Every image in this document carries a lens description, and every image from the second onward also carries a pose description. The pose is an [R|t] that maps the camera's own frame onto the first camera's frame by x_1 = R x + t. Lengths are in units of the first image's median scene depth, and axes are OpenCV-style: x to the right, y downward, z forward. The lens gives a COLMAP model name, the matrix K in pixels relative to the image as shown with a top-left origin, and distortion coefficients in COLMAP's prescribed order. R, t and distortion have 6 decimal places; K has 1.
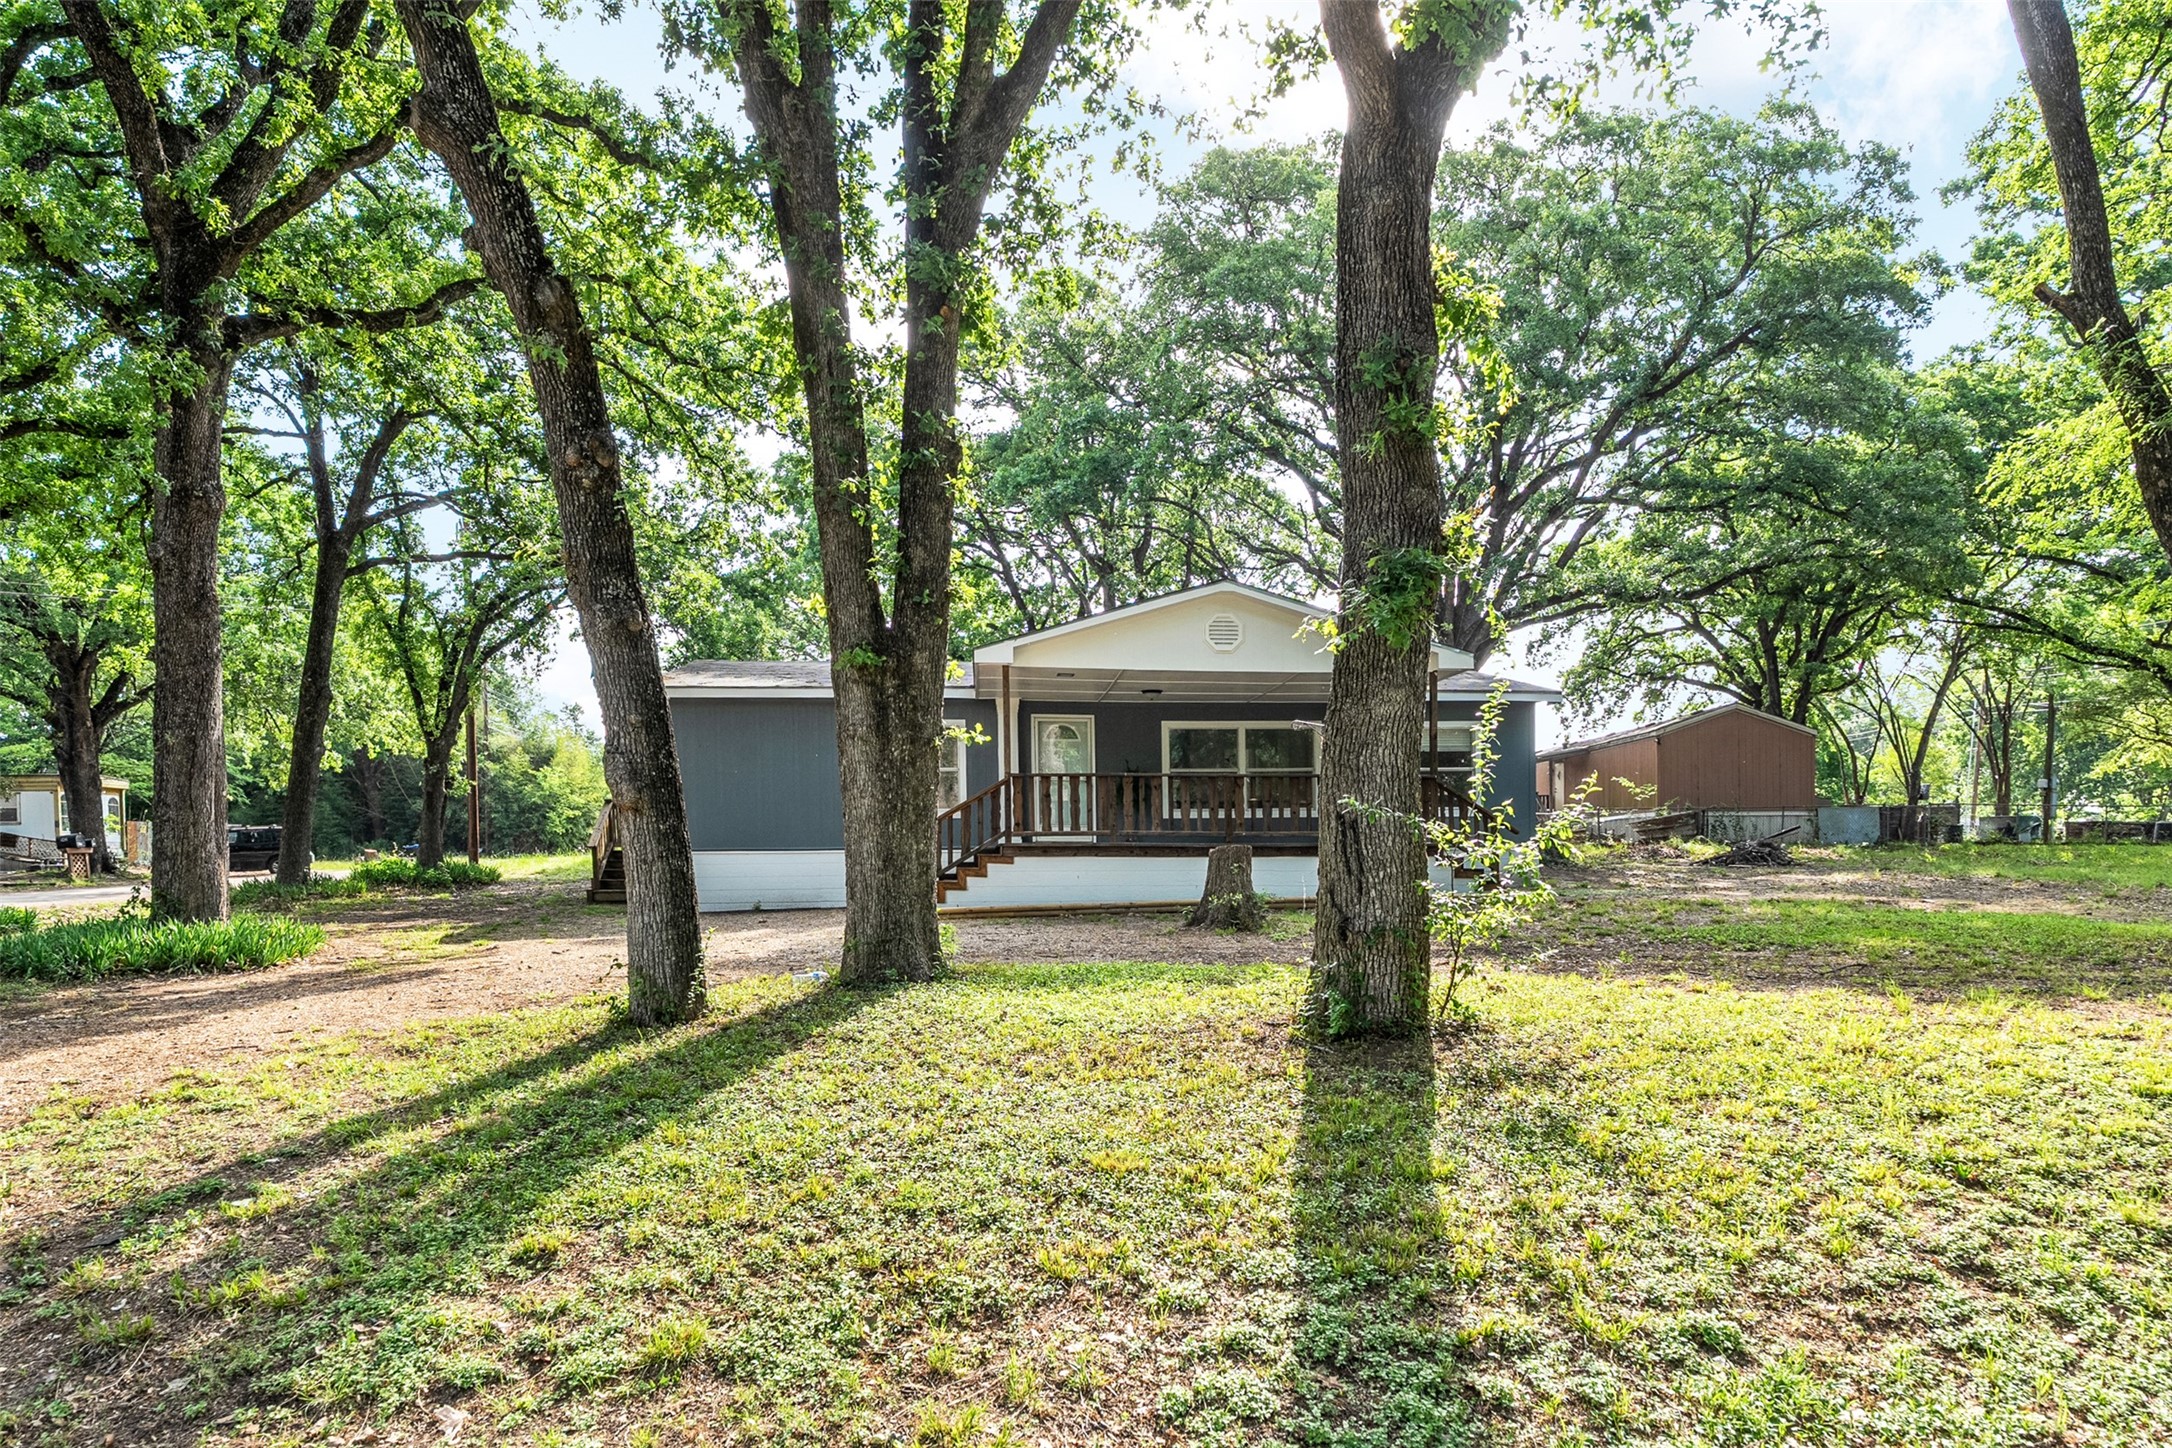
lens RADIAL K [[1189.3, 0, 1086.0], [0, 1189.3, 724.0], [0, 0, 1]] dist [-0.001247, -0.000122]
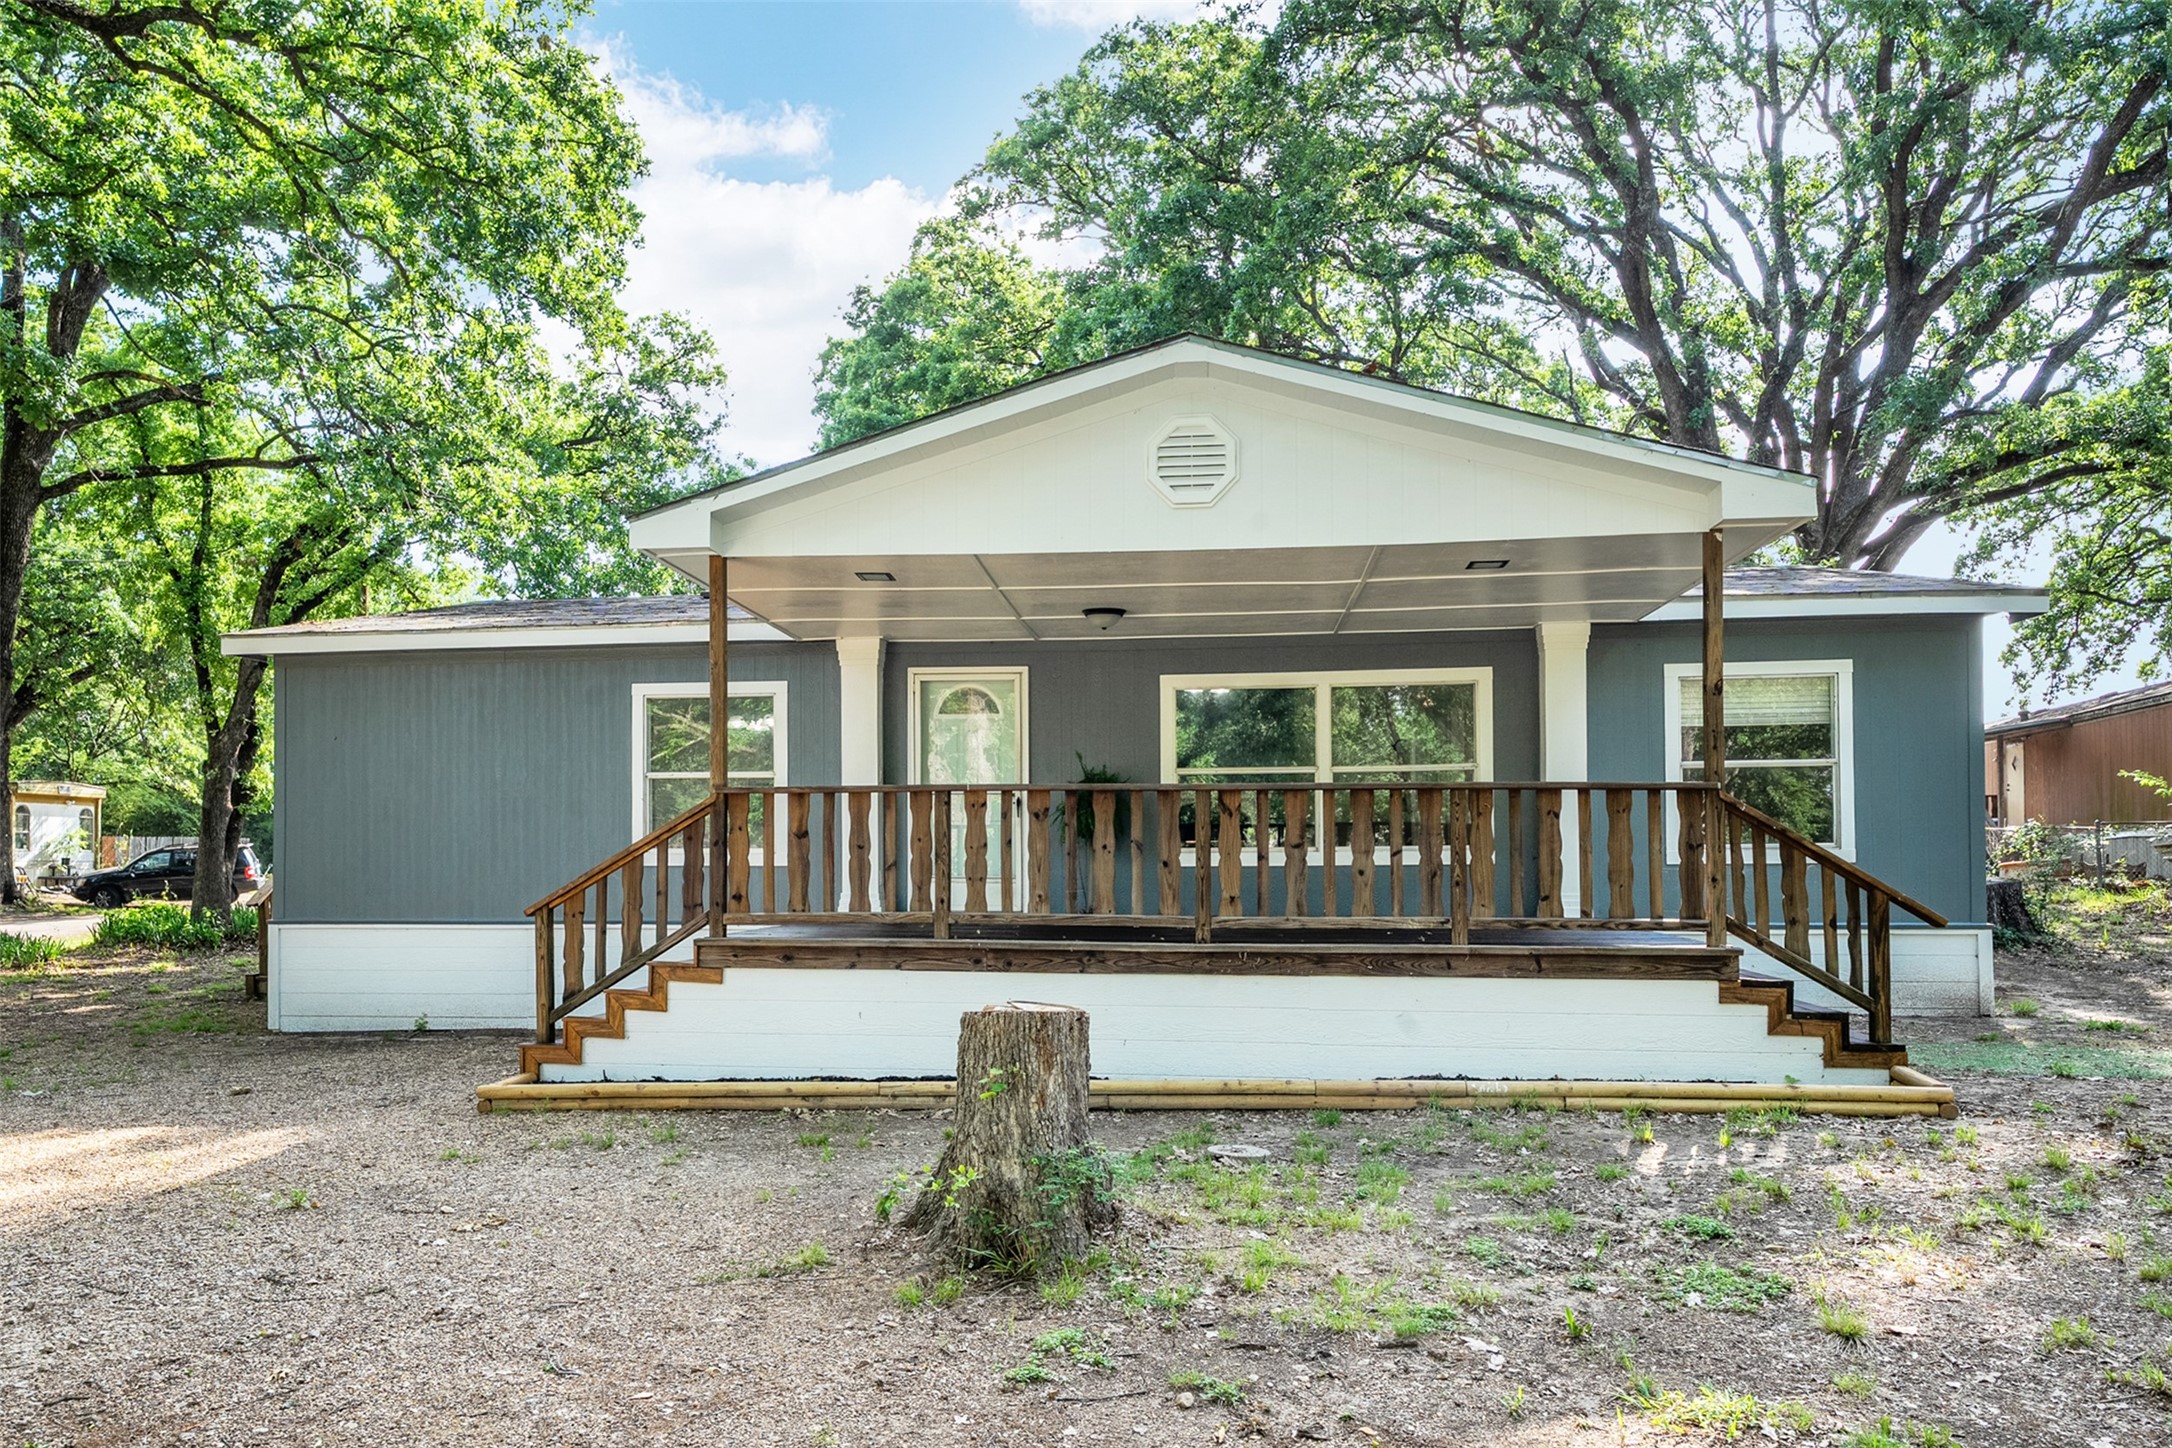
lens RADIAL K [[1385.6, 0, 1086.0], [0, 1385.6, 724.0], [0, 0, 1]] dist [0.007068, 0.003703]
pose [[0.979275, -0.016485, -0.201861, 0.069914], [0.019252, 0.999746, 0.011751, 0.004768], [0.201616, -0.015394, 0.979344, 0.191842]]
